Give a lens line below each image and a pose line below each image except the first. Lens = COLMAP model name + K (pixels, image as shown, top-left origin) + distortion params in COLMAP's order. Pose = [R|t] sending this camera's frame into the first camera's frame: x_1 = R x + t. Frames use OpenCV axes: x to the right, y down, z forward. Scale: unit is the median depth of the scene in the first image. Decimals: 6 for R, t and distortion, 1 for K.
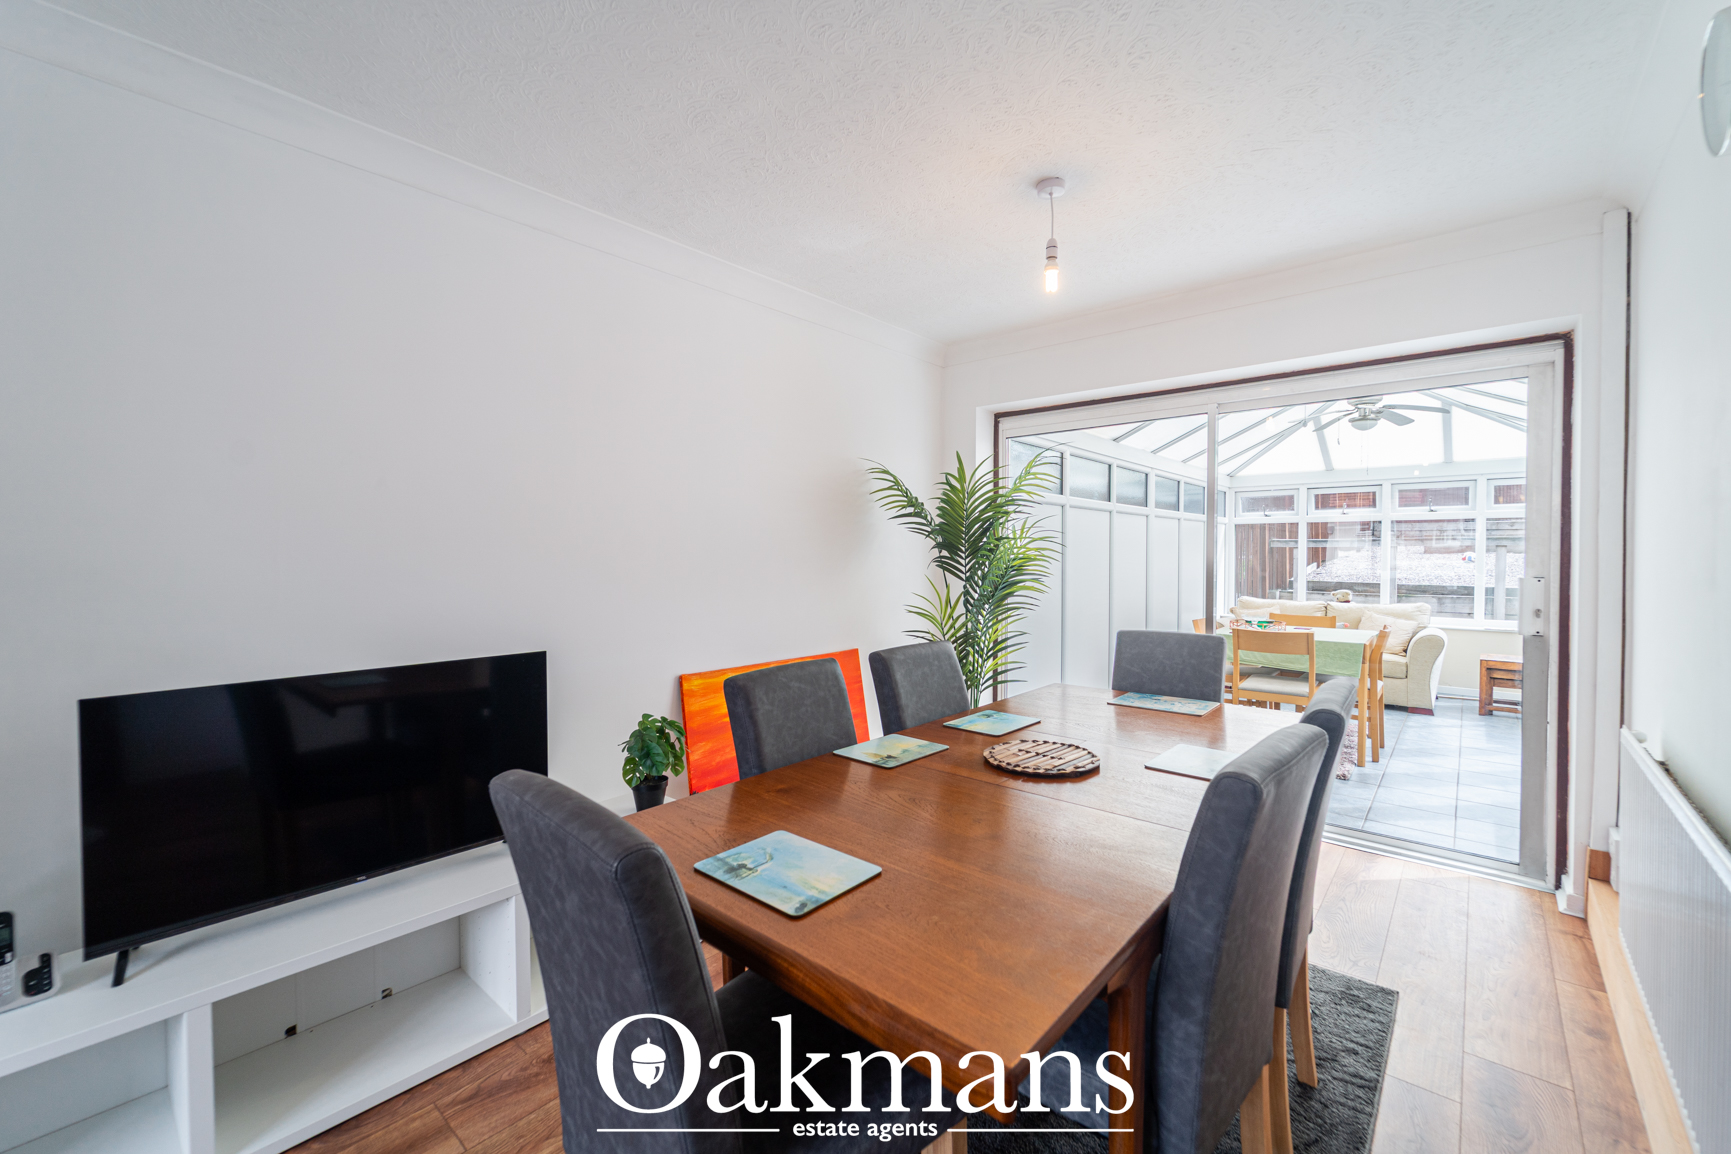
lens RADIAL K [[704.4, 0, 867.4], [0, 704.4, 569.3], [0, 0, 1]] dist [-0.002036, -0.000160]
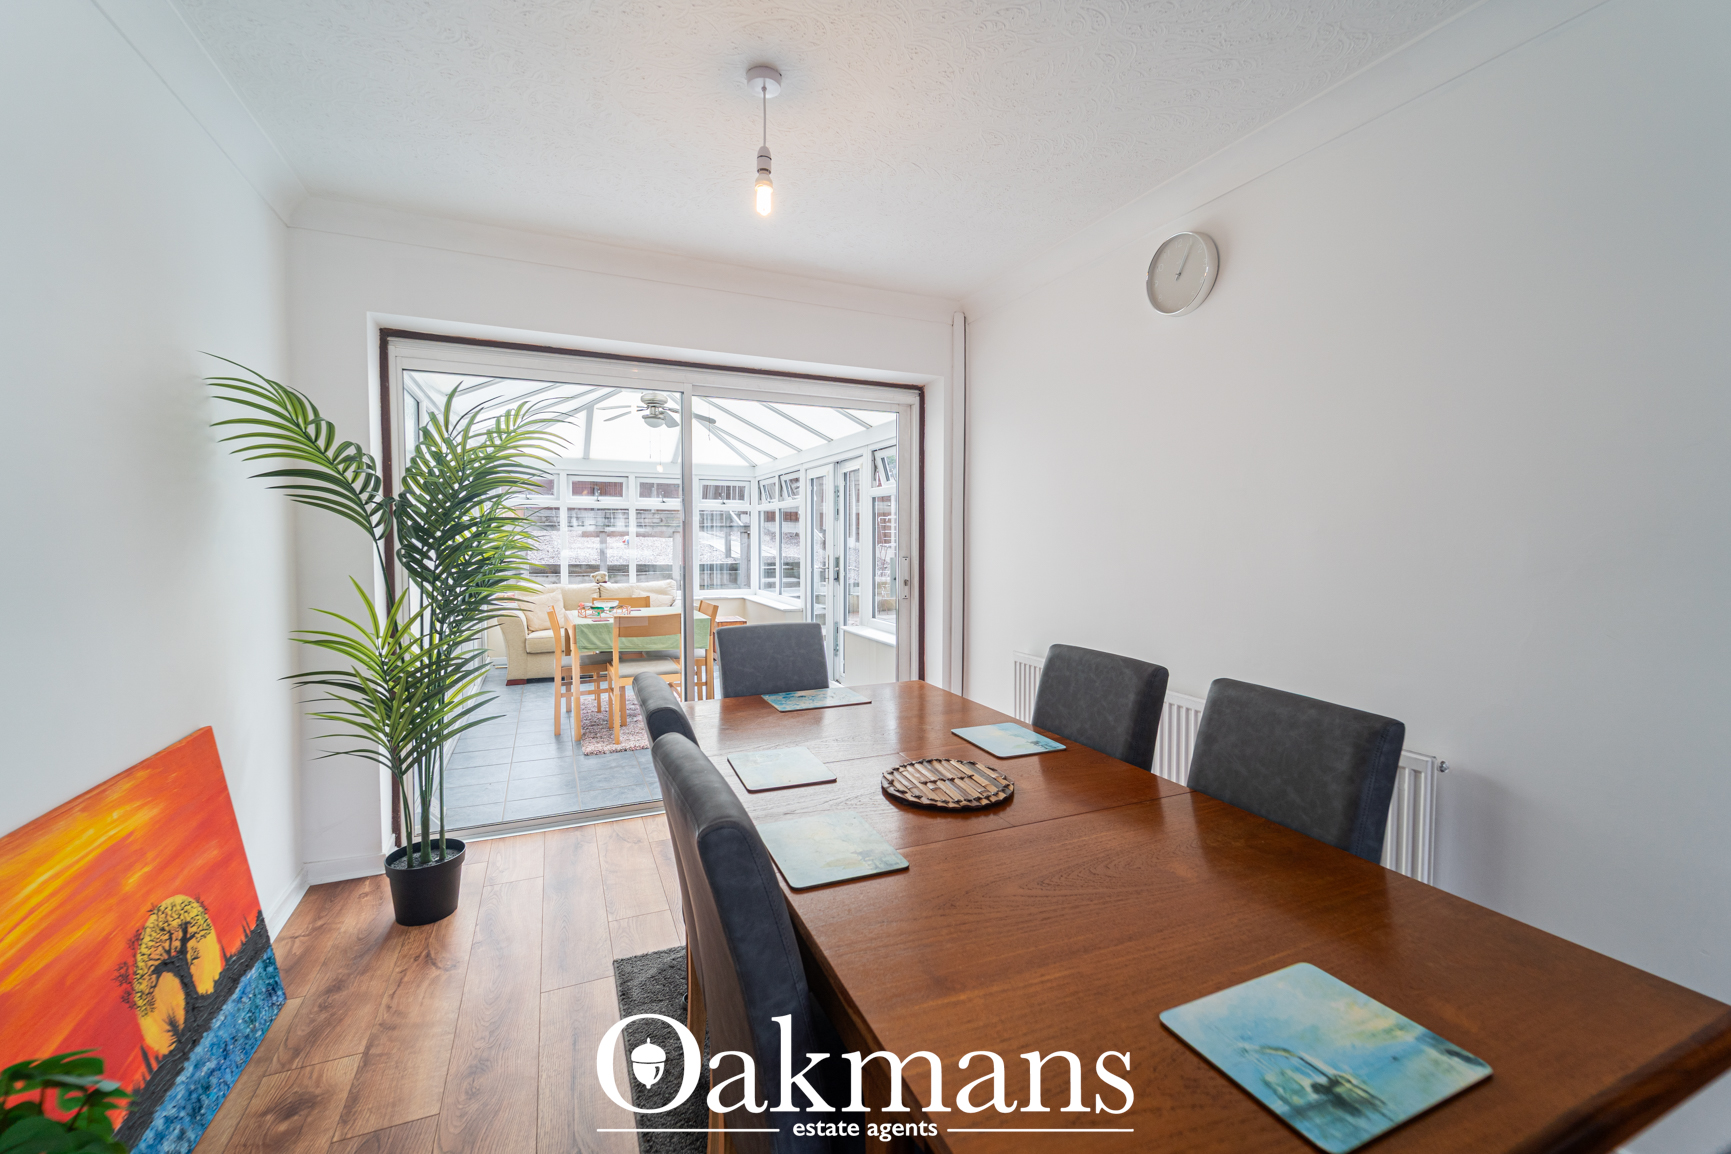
lens RADIAL K [[710.8, 0, 864.8], [0, 710.8, 568.5], [0, 0, 1]] dist [-0.002722, -0.000119]
pose [[0.424962, -0.038171, 0.904406, -0.337878], [0.017503, 0.999270, 0.033950, -0.014146], [-0.905042, 0.001403, 0.425320, 0.433102]]
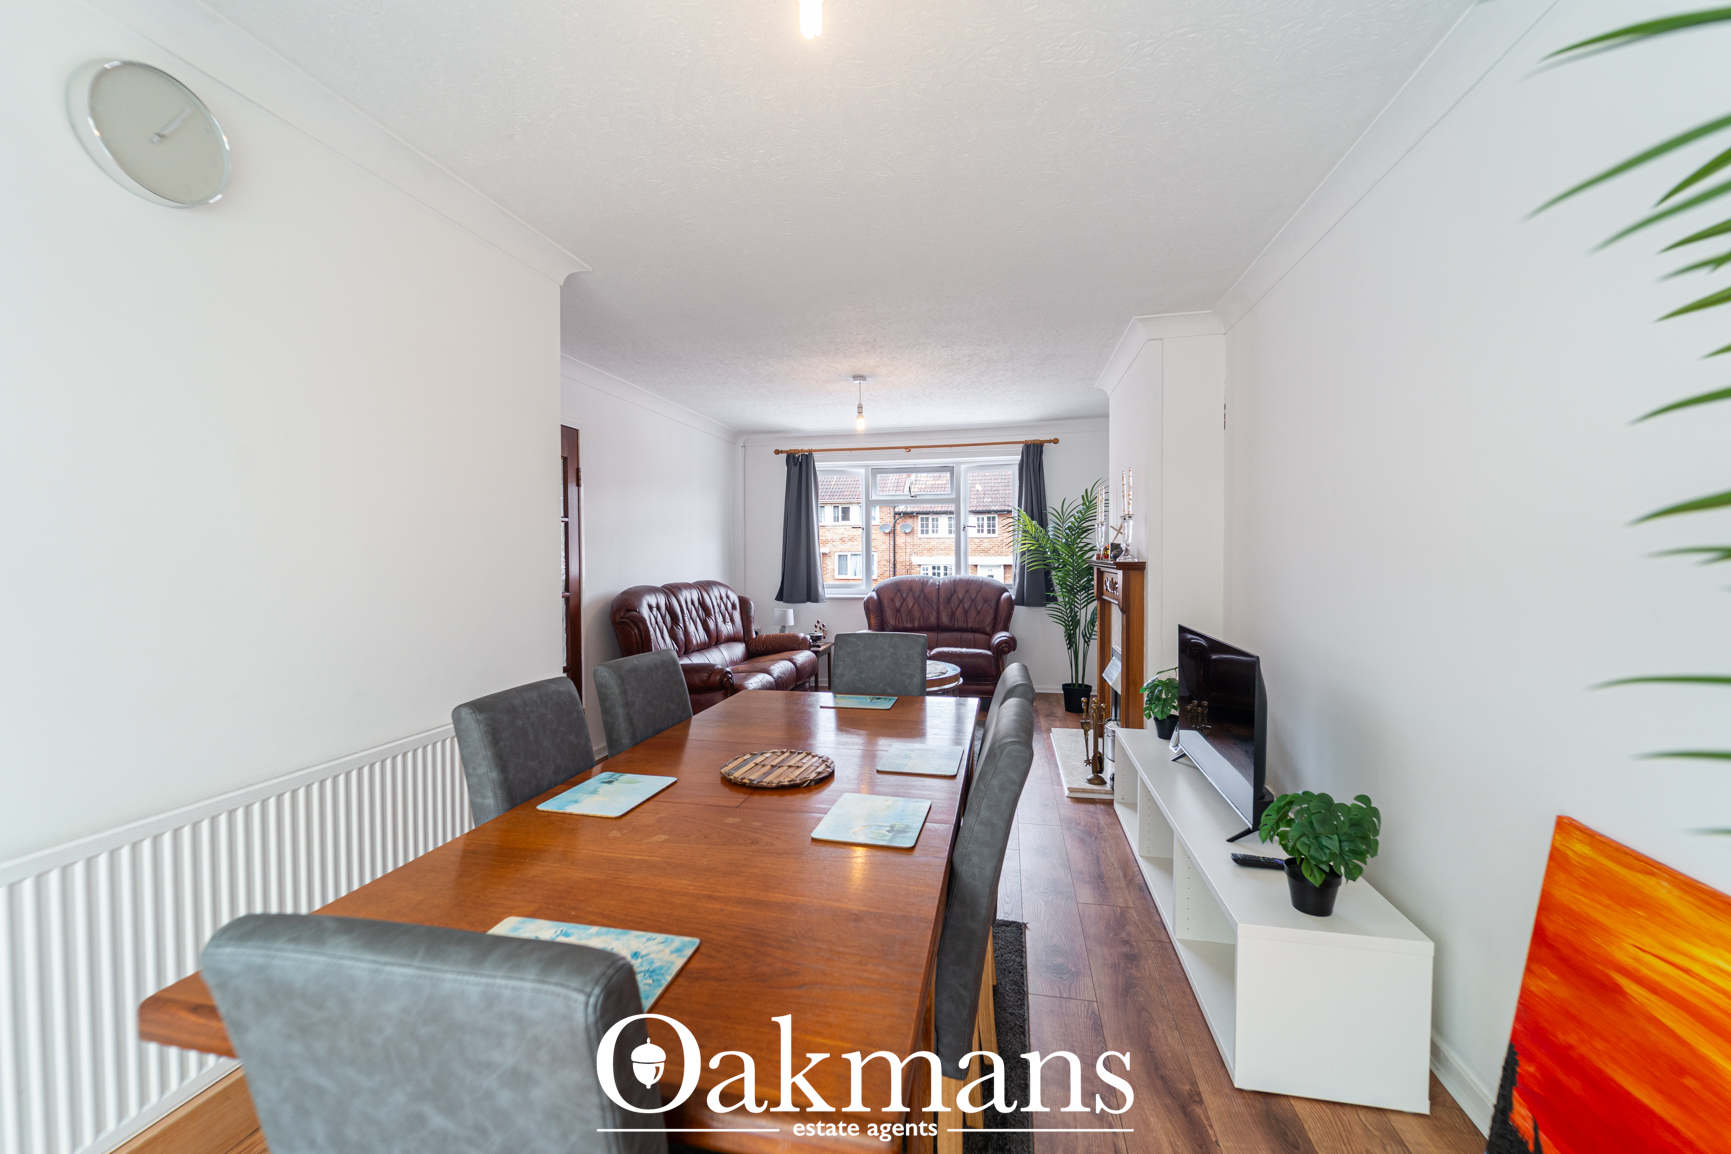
lens RADIAL K [[696.7, 0, 864.1], [0, 696.7, 568.8], [0, 0, 1]] dist [-0.001736, 0.000237]
pose [[-0.869156, 0.015711, -0.494289, 0.378295], [-0.007559, 0.998956, 0.045043, -0.035251], [0.494481, 0.042886, -0.868130, 1.142419]]
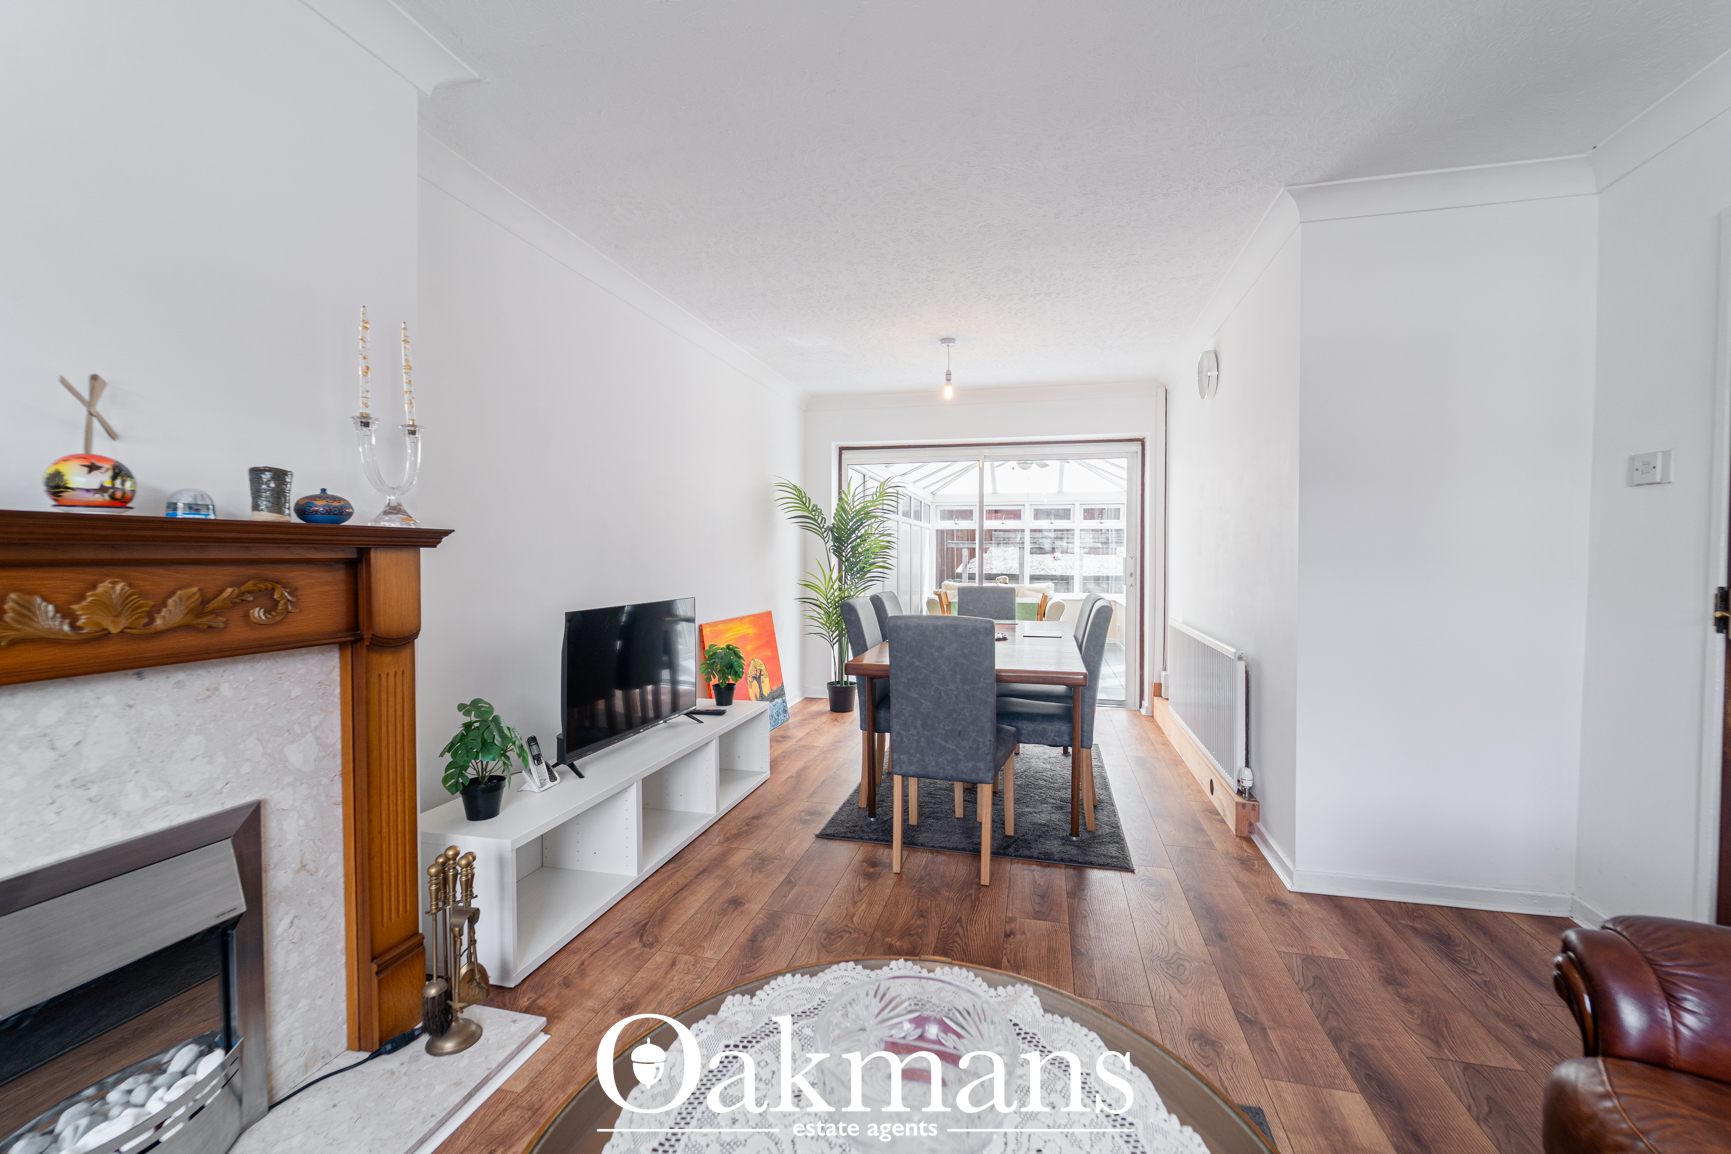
lens RADIAL K [[704.4, 0, 867.4], [0, 704.4, 569.3], [0, 0, 1]] dist [-0.002036, -0.000160]
pose [[0.889213, -0.004067, 0.457476, -0.601713], [0.005586, 0.999982, -0.001967, 0.042905], [-0.457460, 0.004305, 0.889220, -0.421047]]
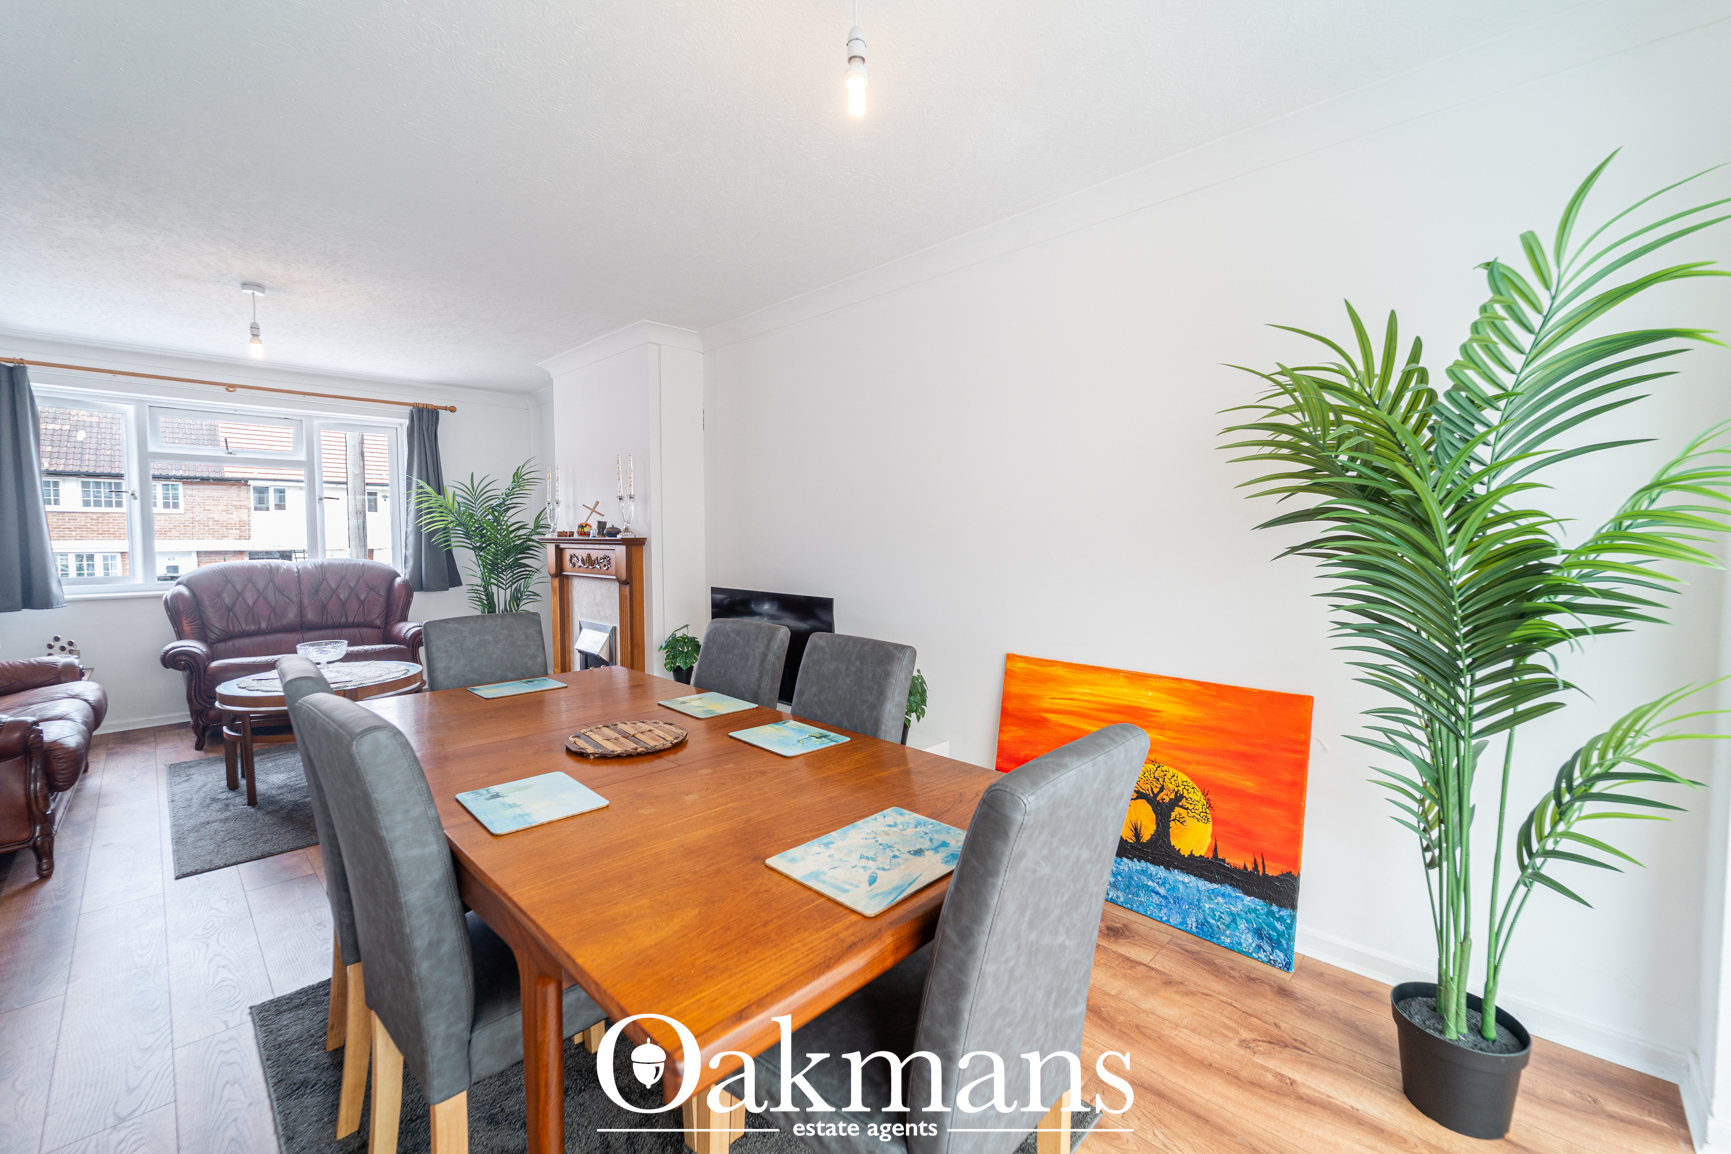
lens RADIAL K [[696.7, 0, 864.1], [0, 696.7, 568.8], [0, 0, 1]] dist [-0.001736, 0.000237]
pose [[-0.052152, 0.049869, -0.997393, 0.716416], [-0.024186, 0.998396, 0.051183, -0.015188], [0.998346, 0.026793, -0.050862, 0.822956]]
